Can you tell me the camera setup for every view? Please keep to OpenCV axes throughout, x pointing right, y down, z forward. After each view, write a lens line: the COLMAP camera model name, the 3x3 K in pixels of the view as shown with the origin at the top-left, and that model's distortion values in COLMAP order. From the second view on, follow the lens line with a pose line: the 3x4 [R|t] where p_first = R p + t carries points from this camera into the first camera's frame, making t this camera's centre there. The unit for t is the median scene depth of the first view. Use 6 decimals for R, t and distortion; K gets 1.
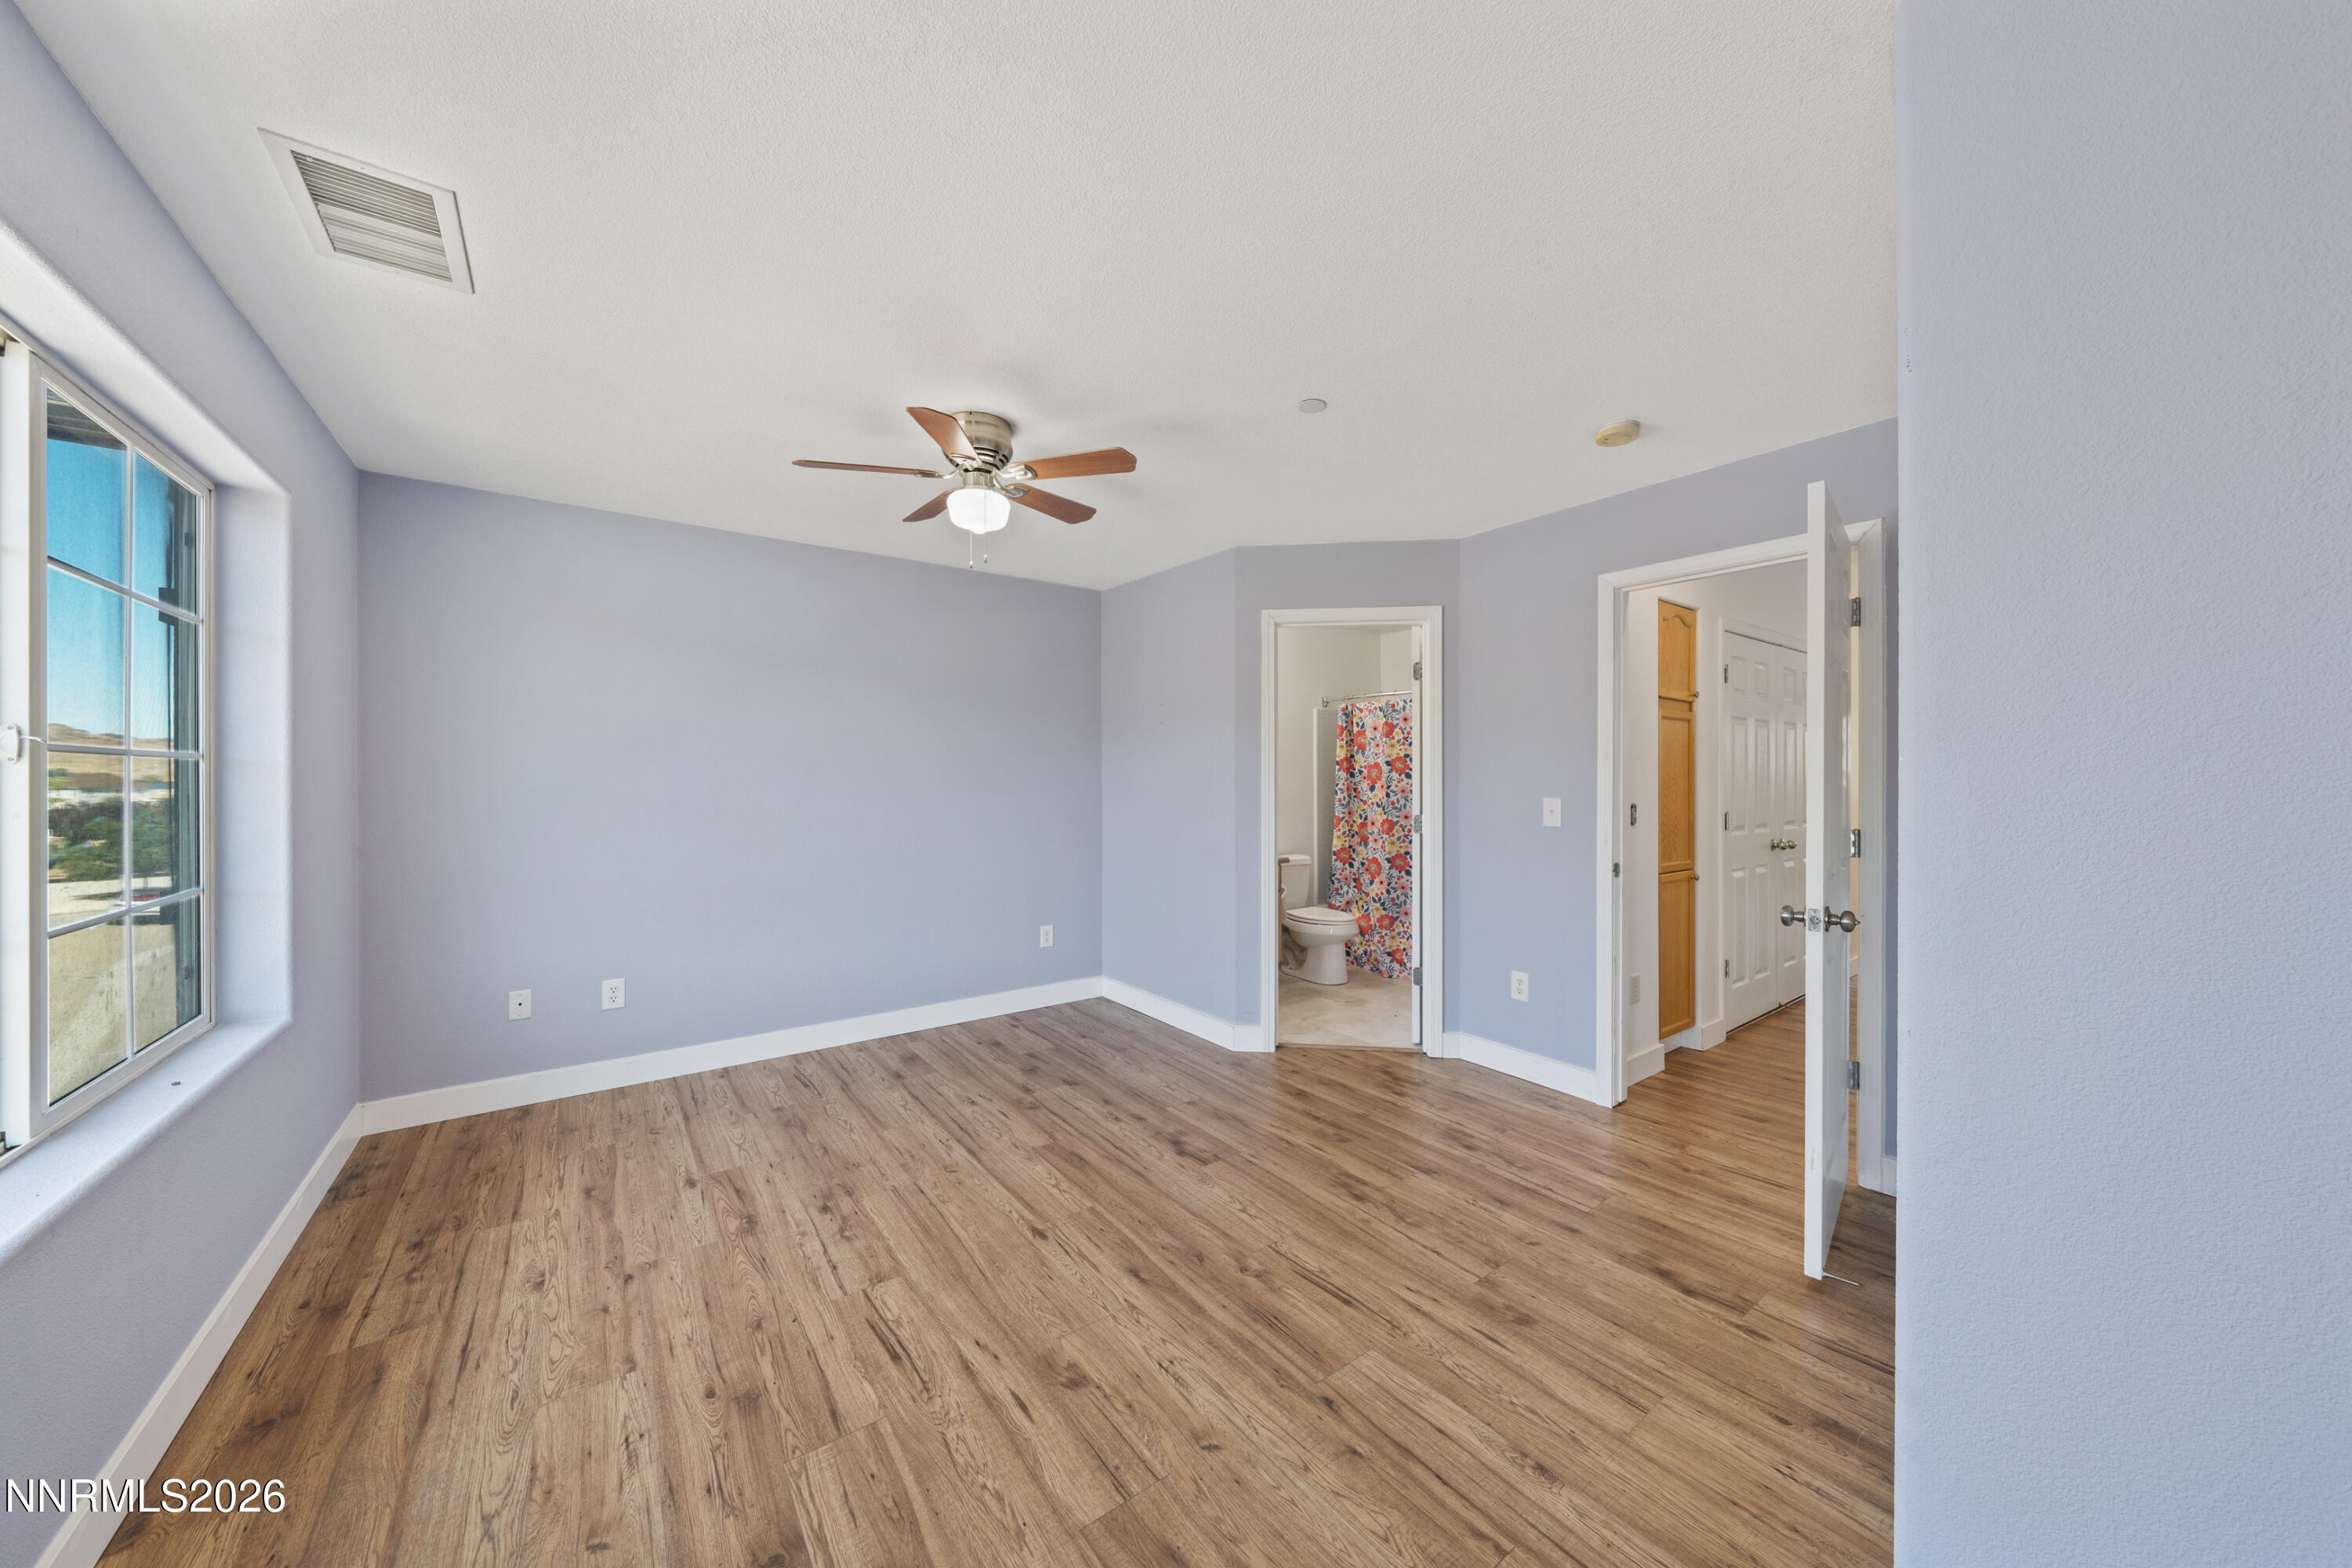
lens RADIAL K [[806.8, 0, 1179.5], [0, 806.8, 782.9], [0, 0, 1]] dist [0.000716, -0.000622]
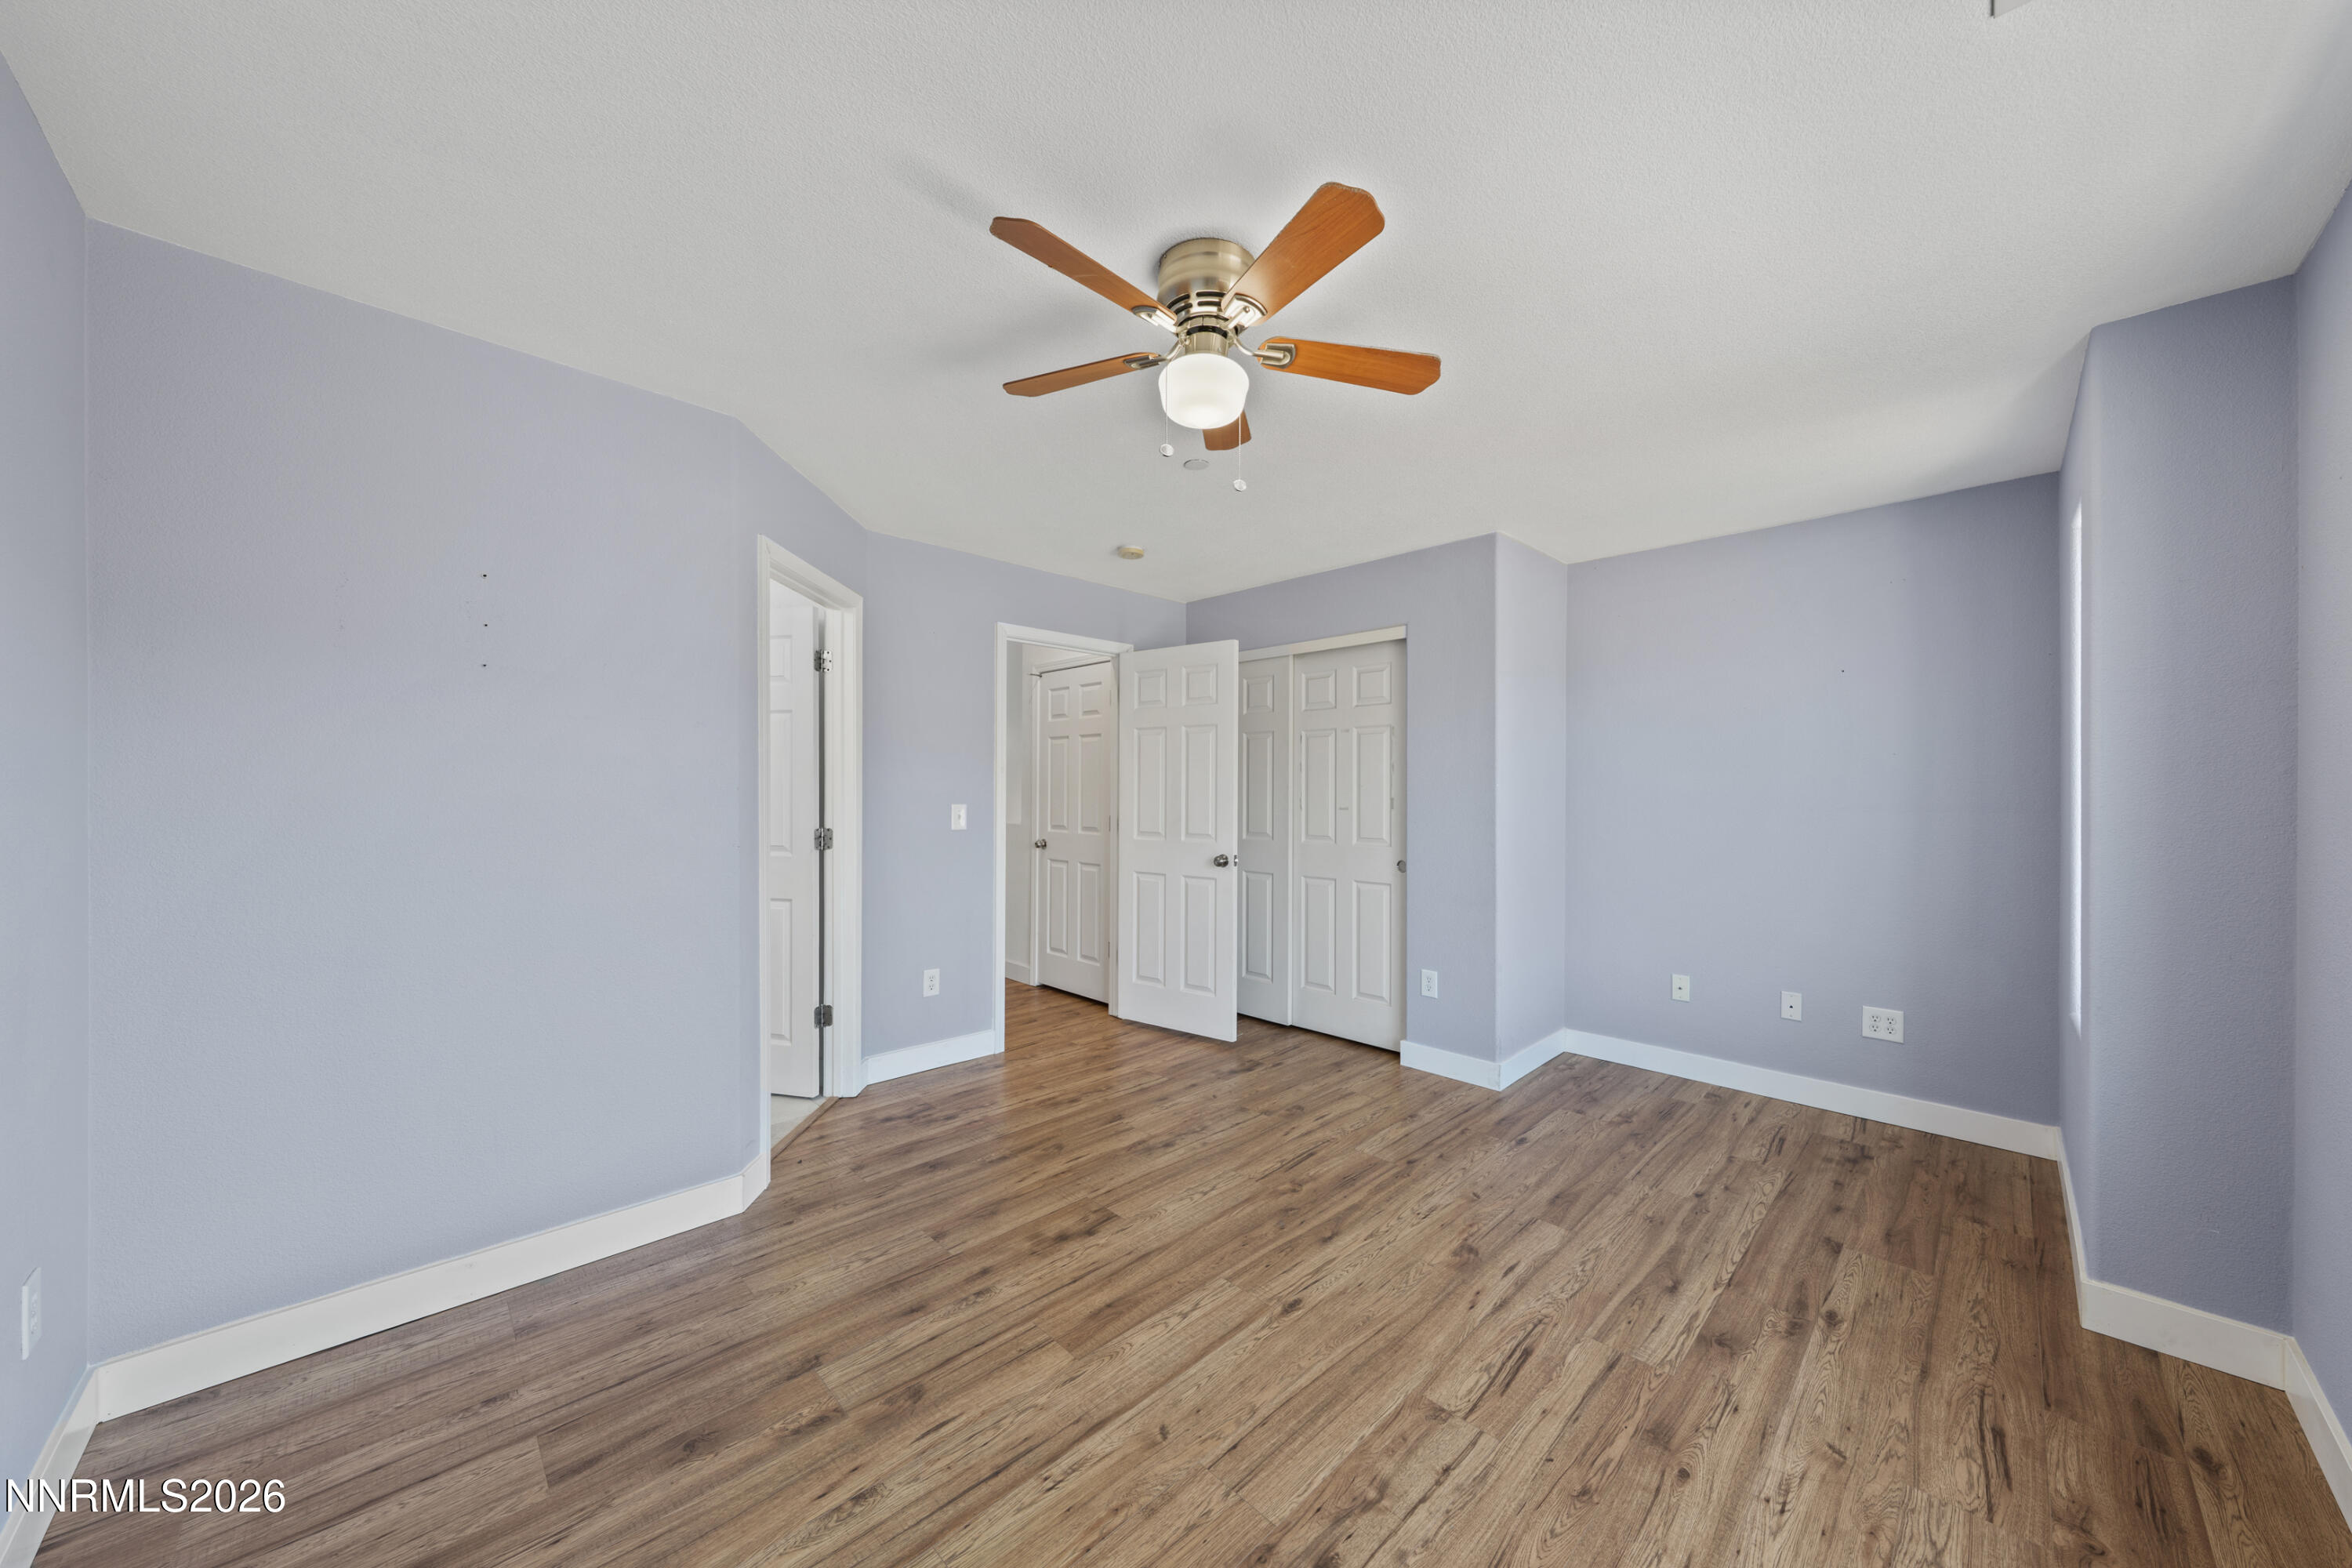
lens RADIAL K [[806.8, 0, 1187.1], [0, 806.8, 784.3], [0, 0, 1]] dist [0.000716, -0.000622]
pose [[-0.141068, 0.004823, 0.989988, -1.092884], [-0.001417, 0.999986, -0.005074, -0.007594], [-0.989999, -0.002119, -0.141060, 1.310424]]
